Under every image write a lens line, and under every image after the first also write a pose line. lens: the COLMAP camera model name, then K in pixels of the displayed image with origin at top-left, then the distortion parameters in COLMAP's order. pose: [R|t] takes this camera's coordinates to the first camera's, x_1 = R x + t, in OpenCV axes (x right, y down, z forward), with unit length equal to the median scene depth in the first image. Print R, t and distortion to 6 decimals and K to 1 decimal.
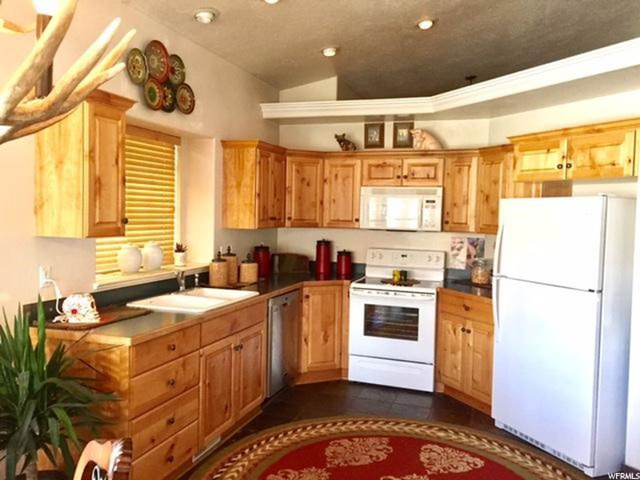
lens RADIAL K [[545.9, 0, 318.9], [0, 545.9, 238.1], [0, 0, 1]] dist [0.050283, -0.033293]
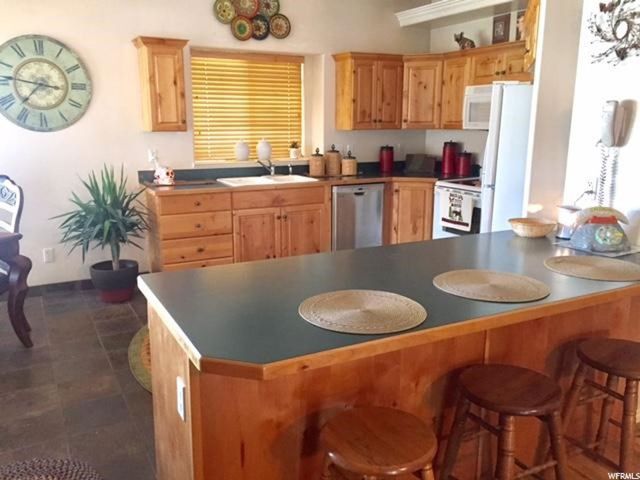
lens RADIAL K [[545.9, 0, 319.4], [0, 545.9, 241.5], [0, 0, 1]] dist [0.050283, -0.033293]
pose [[0.731229, 0.124921, -0.670596, 0.671807], [-0.015667, 0.985905, 0.166574, 0.025972], [0.681952, -0.111297, 0.722879, 0.061767]]
